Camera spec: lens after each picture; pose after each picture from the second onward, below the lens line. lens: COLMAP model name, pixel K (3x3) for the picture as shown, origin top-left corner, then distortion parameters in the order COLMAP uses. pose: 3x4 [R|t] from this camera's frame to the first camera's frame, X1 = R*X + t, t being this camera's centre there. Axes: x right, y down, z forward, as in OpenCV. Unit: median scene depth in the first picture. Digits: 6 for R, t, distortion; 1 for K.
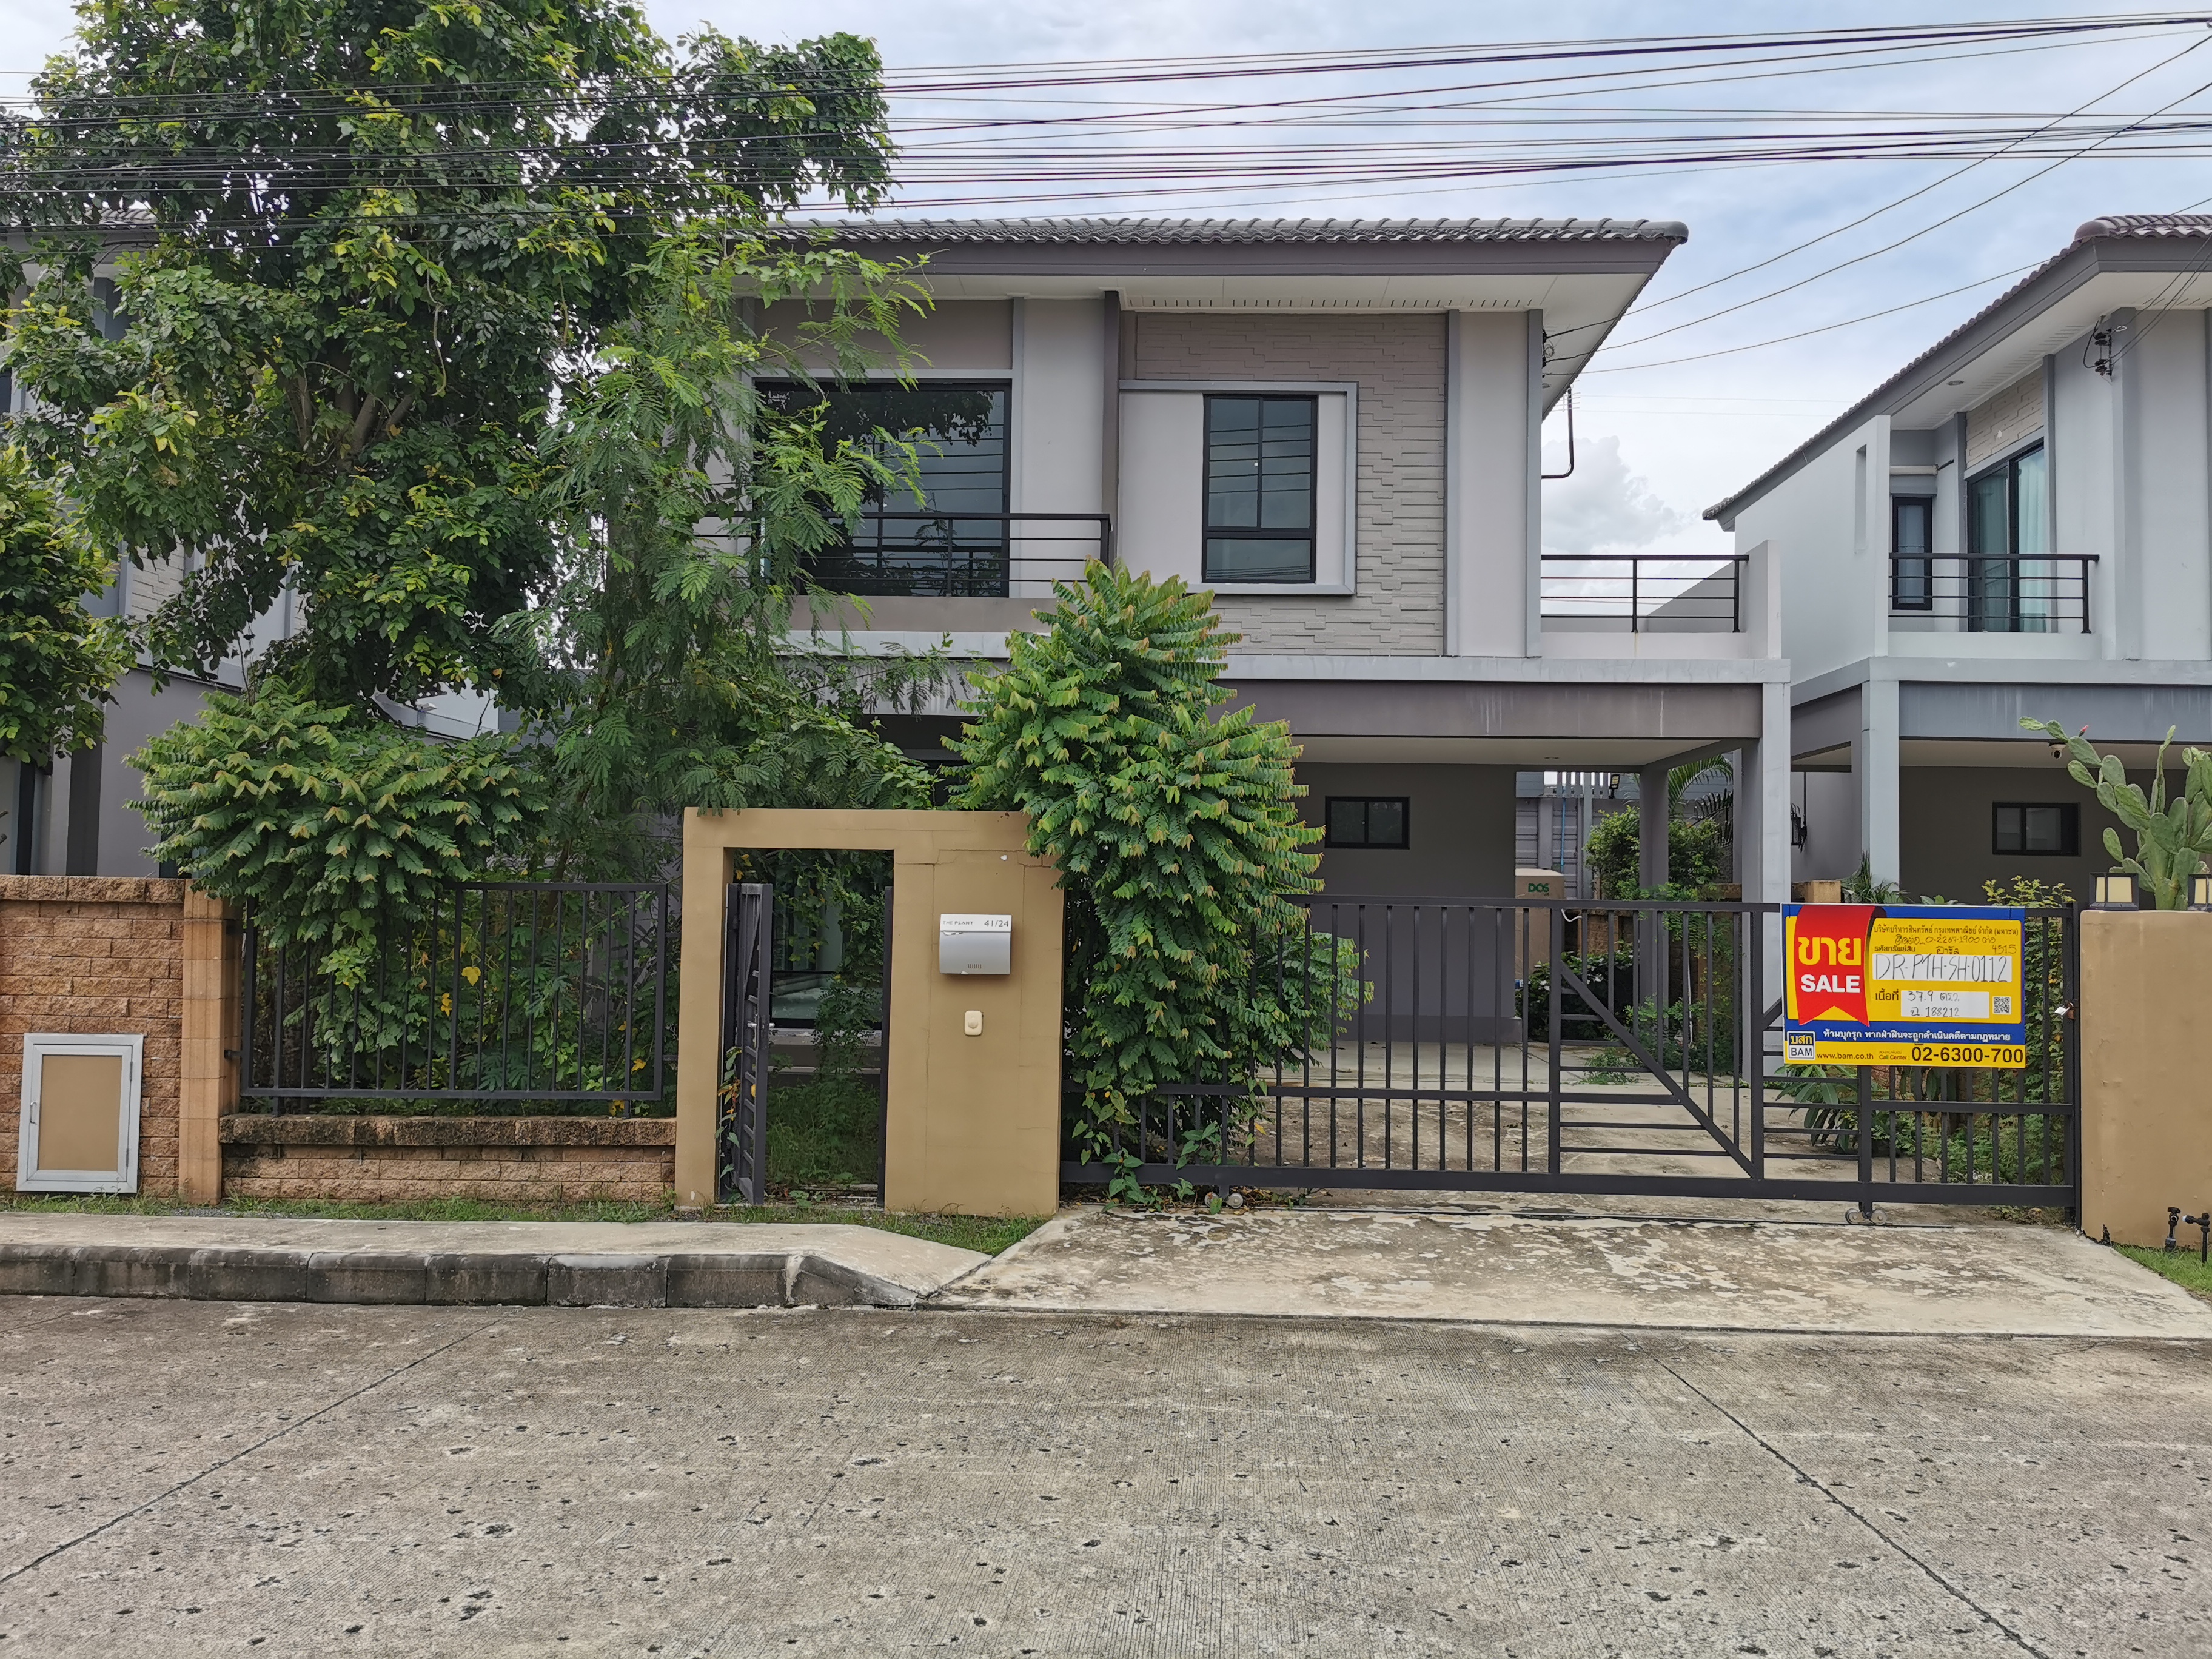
lens RADIAL K [[1715.3, 0, 1124.5], [0, 1715.3, 822.6], [0, 0, 1]] dist [0.039841, -0.055619]
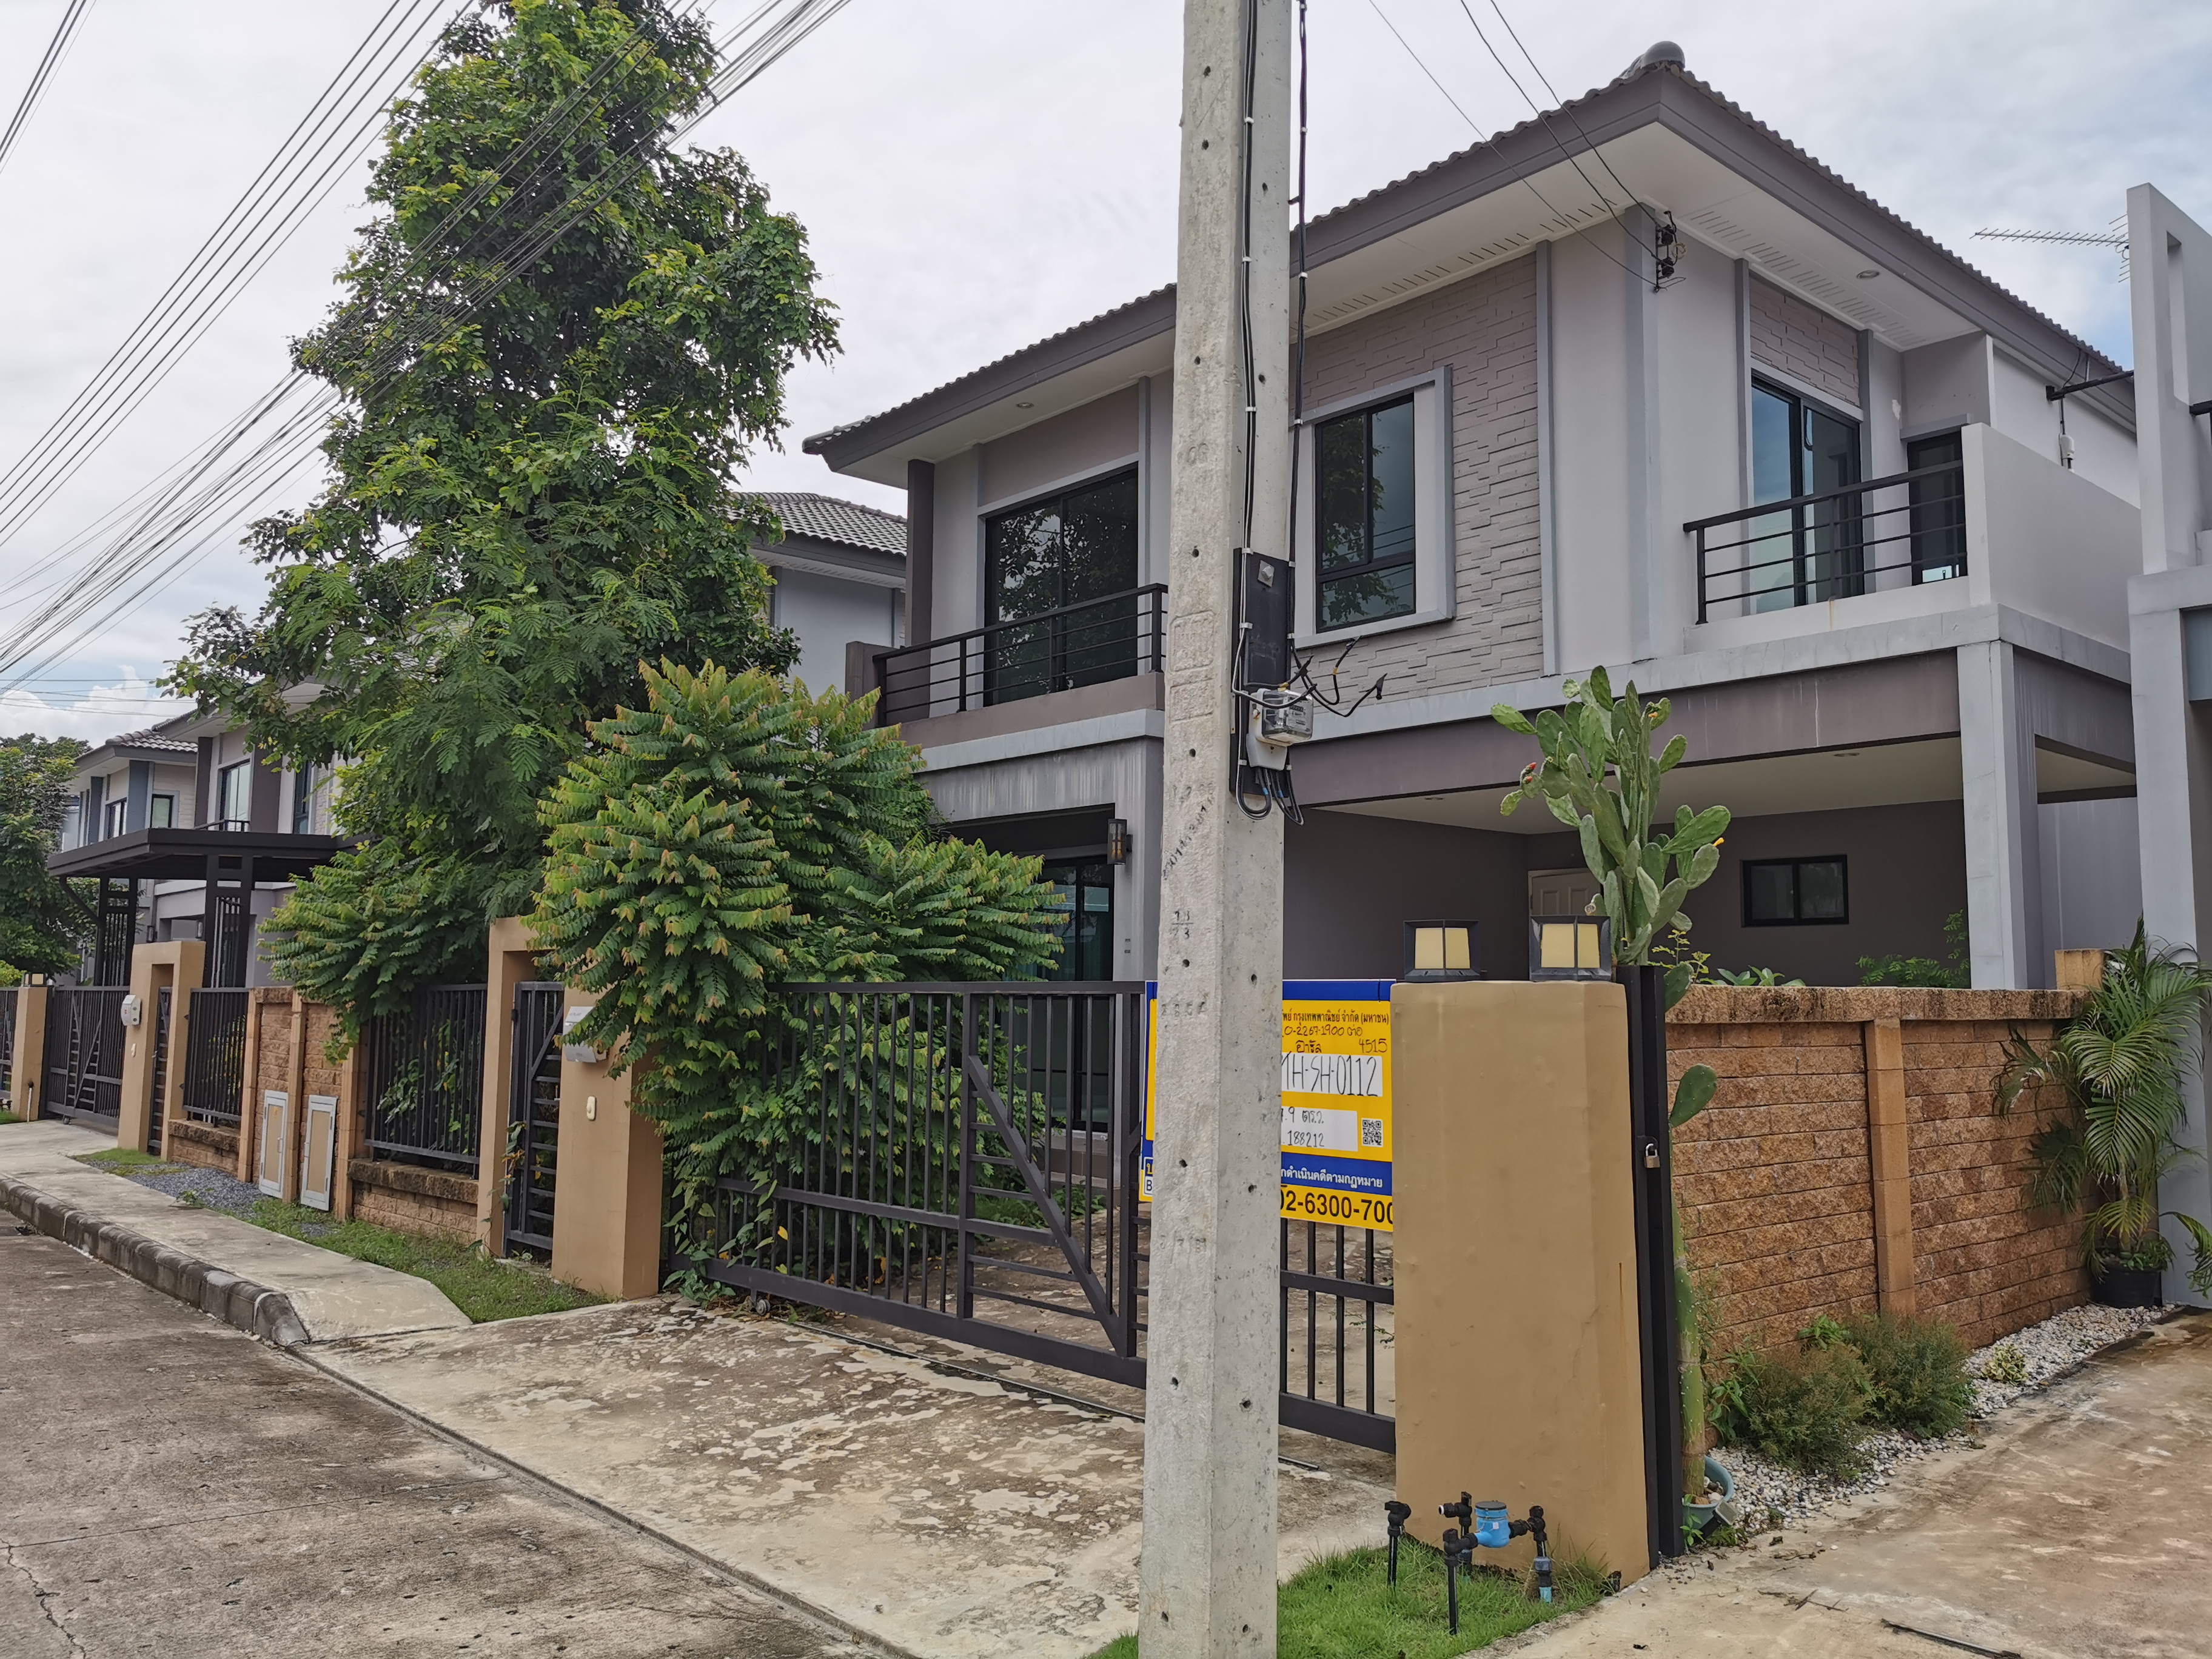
lens RADIAL K [[1715.3, 0, 1108.4], [0, 1715.3, 829.1], [0, 0, 1]] dist [0.039841, -0.055619]
pose [[0.684538, -0.083057, -0.724230, 0.915681], [0.037109, 0.996170, -0.079170, 0.039838], [0.728032, 0.027320, 0.684999, 0.483775]]
